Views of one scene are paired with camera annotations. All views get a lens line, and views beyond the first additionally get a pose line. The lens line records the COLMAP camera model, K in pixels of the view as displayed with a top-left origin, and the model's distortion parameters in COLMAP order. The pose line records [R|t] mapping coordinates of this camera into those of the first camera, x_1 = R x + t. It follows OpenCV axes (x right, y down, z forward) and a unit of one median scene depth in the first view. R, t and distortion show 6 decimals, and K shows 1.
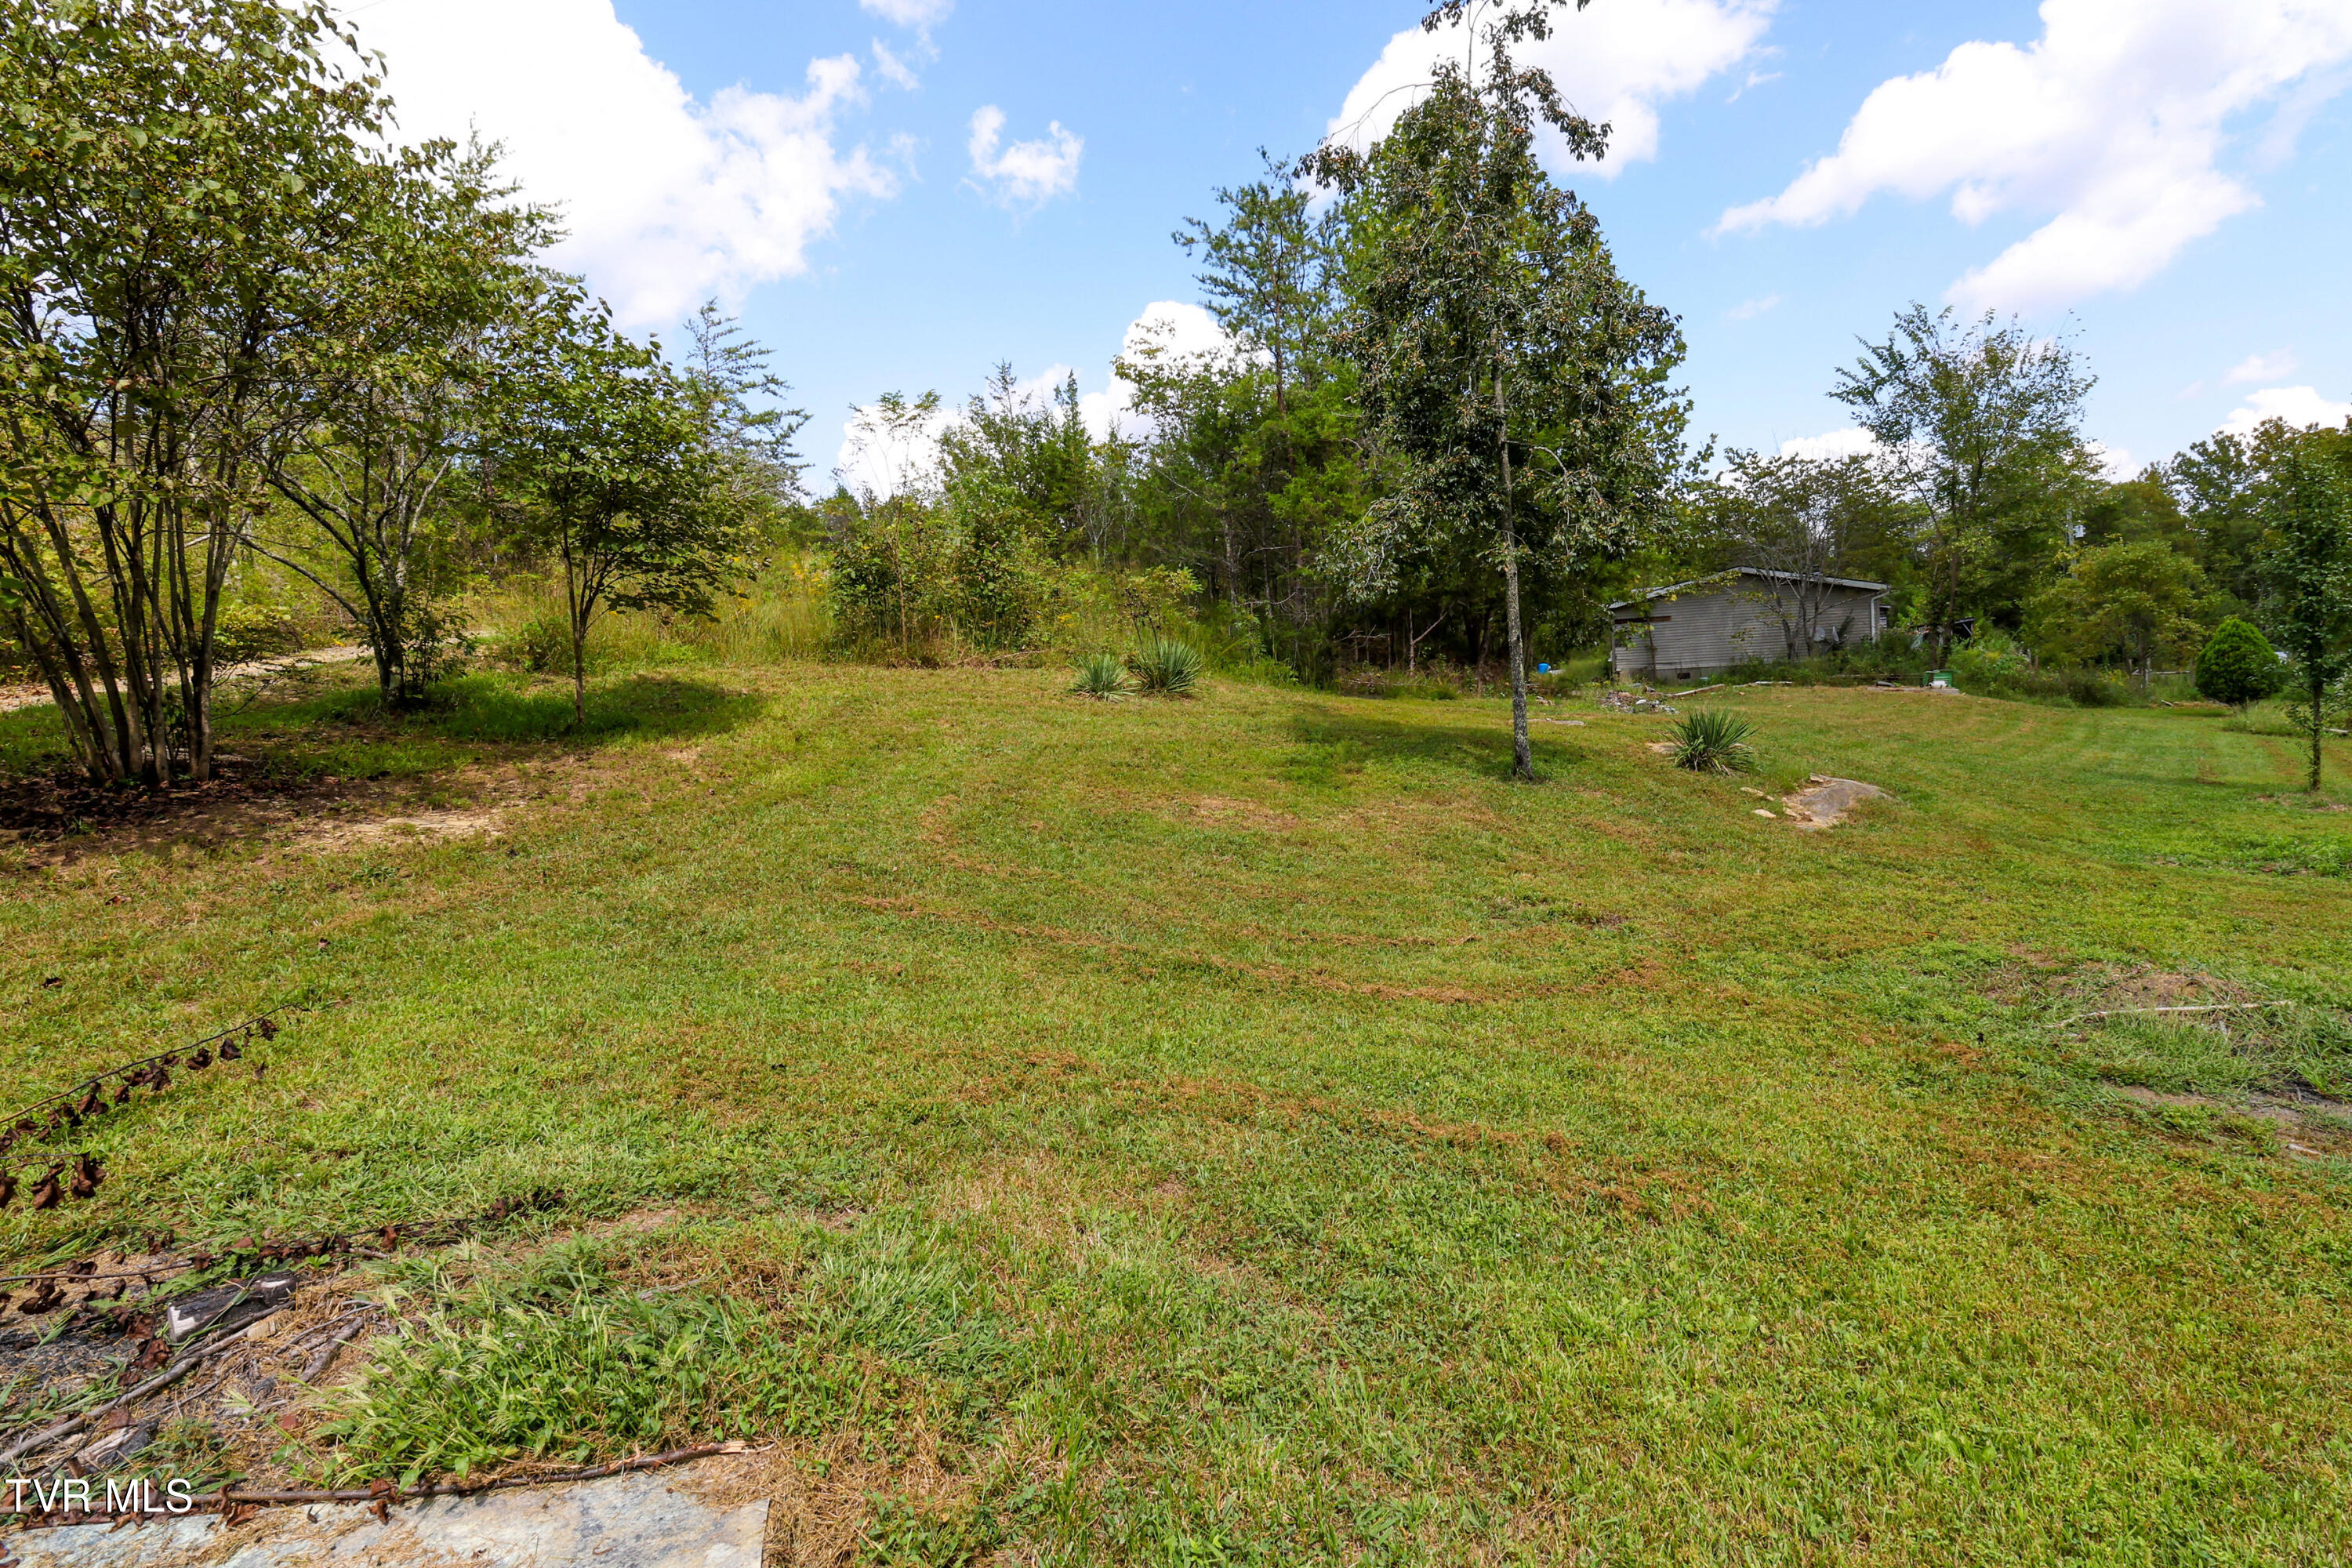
lens RADIAL K [[1059.6, 0, 1187.0], [0, 1059.6, 759.3], [0, 0, 1]] dist [-0.004227, -0.011249]
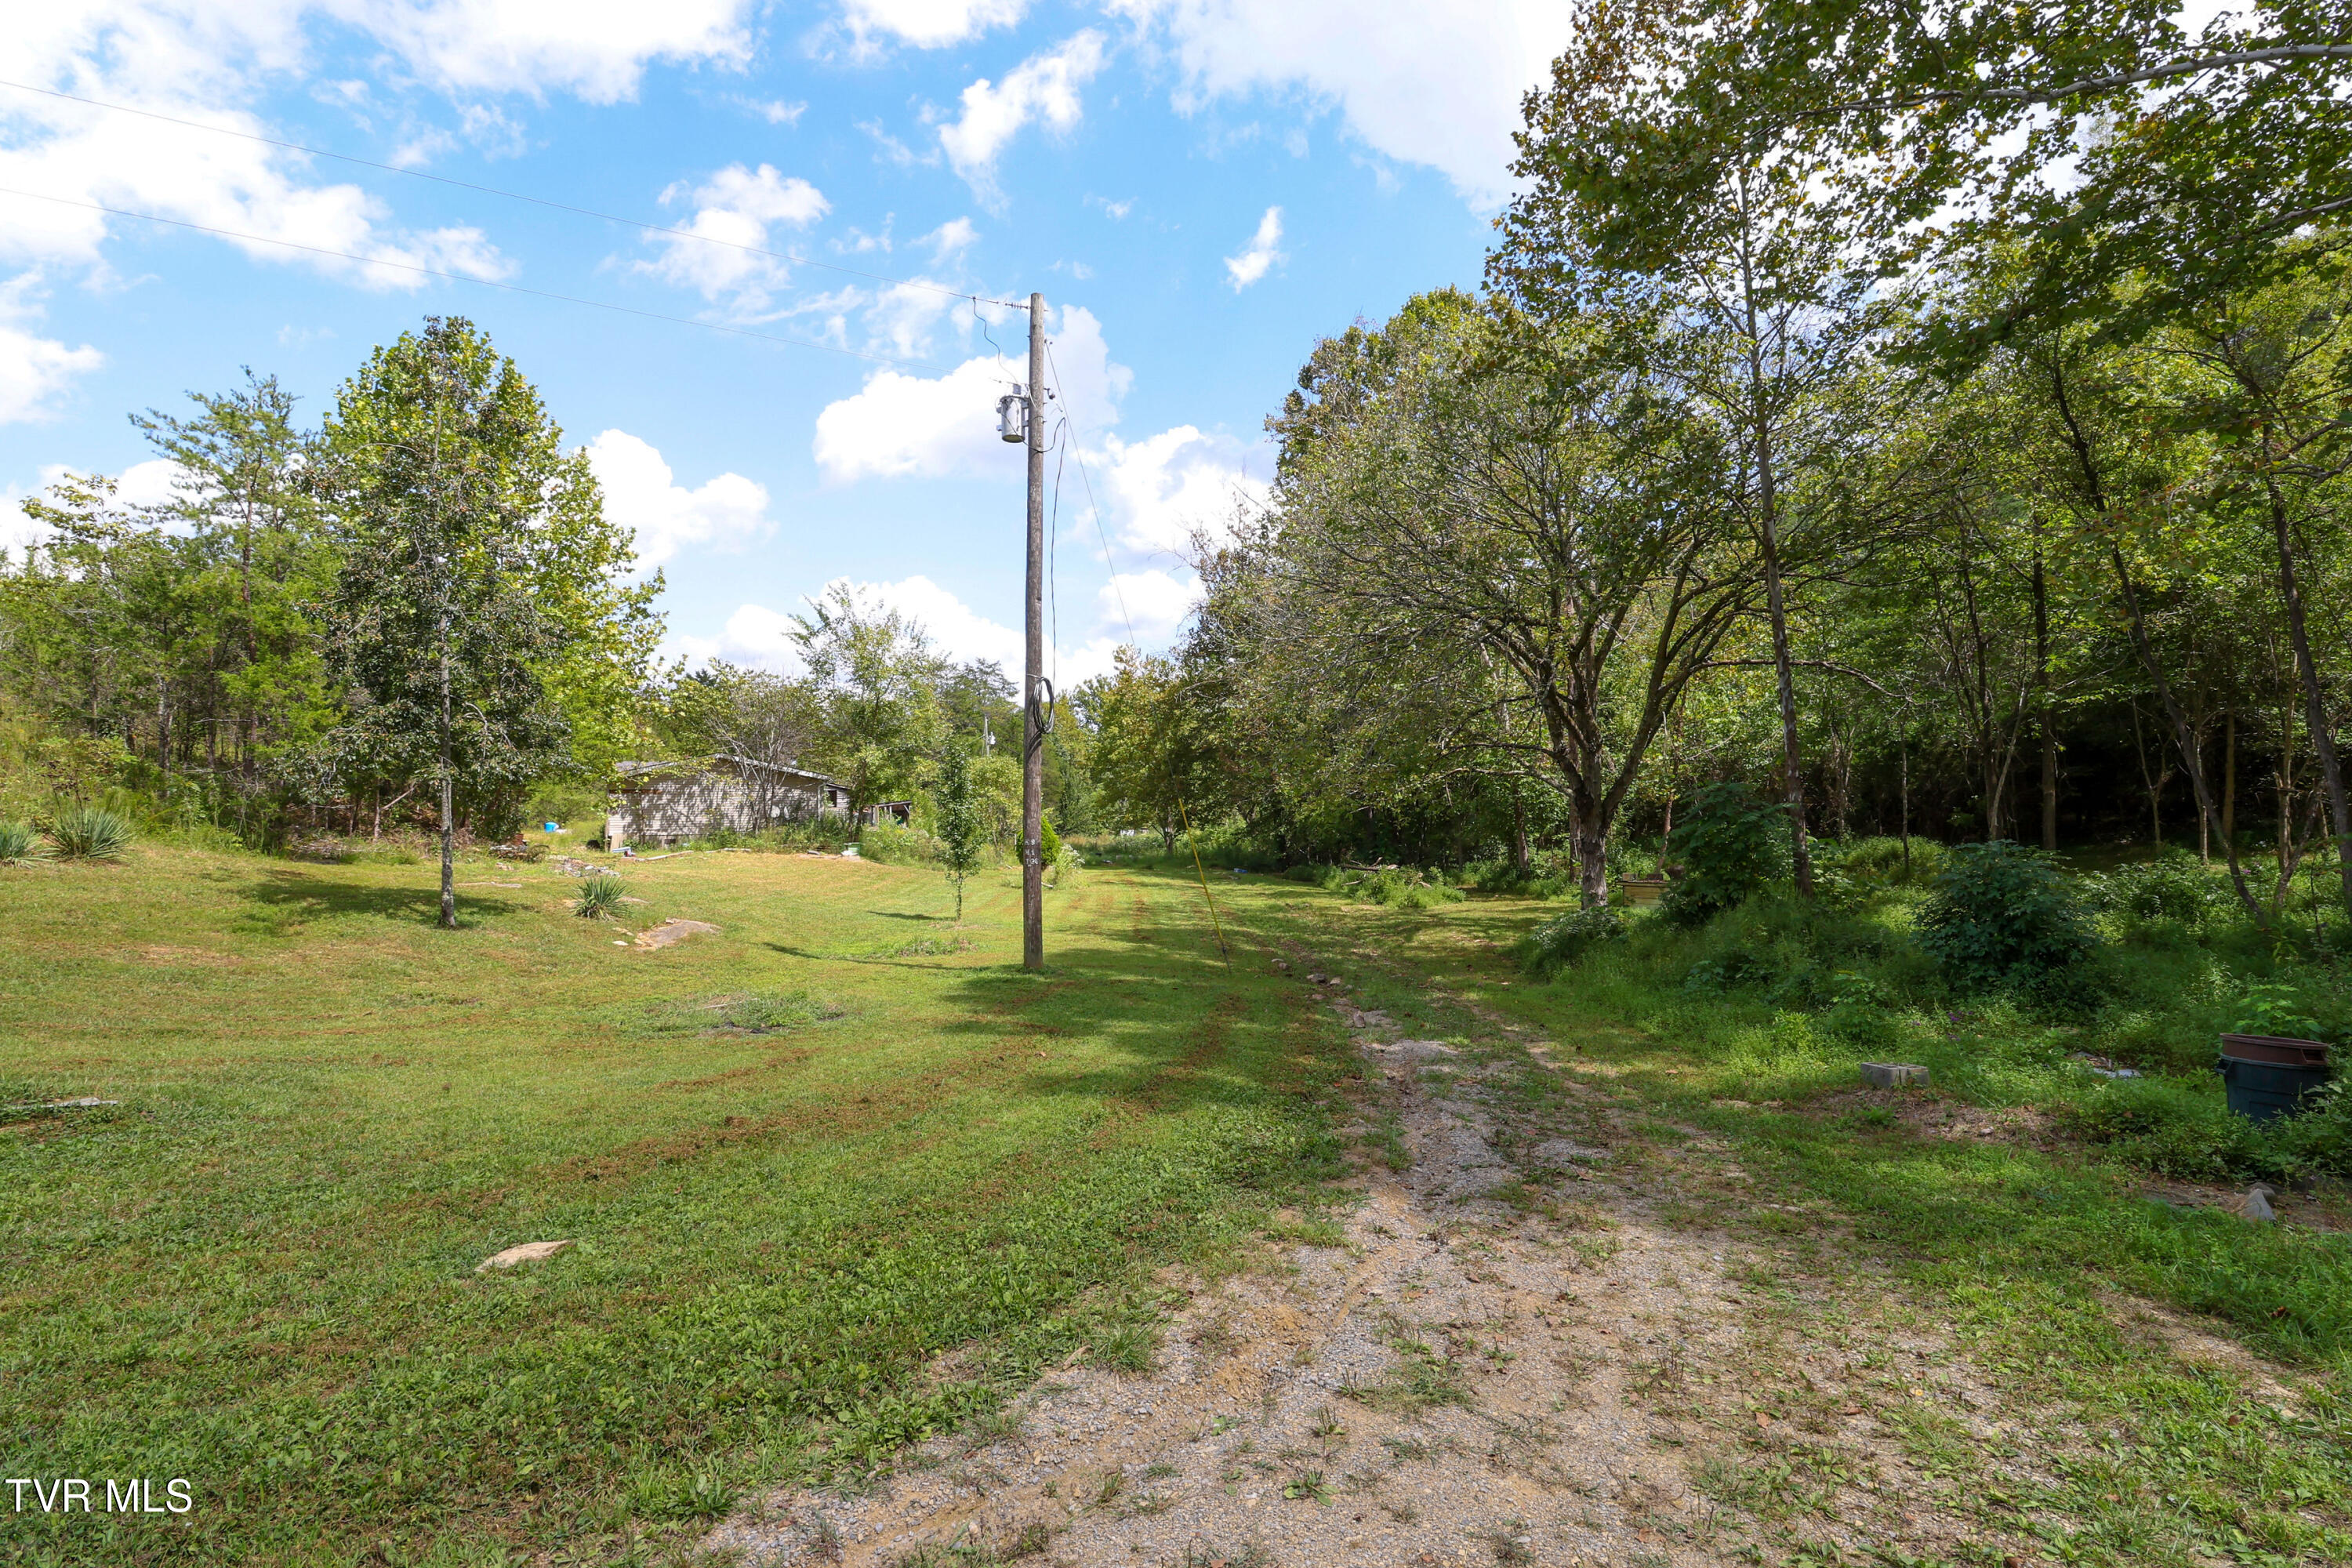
lens RADIAL K [[1059.6, 0, 1187.0], [0, 1059.6, 759.3], [0, 0, 1]] dist [-0.004227, -0.011249]
pose [[0.662954, 0.081146, 0.744249, -0.064680], [0.029130, 0.990560, -0.133949, 0.009851], [-0.748093, 0.110482, 0.654332, -0.466690]]
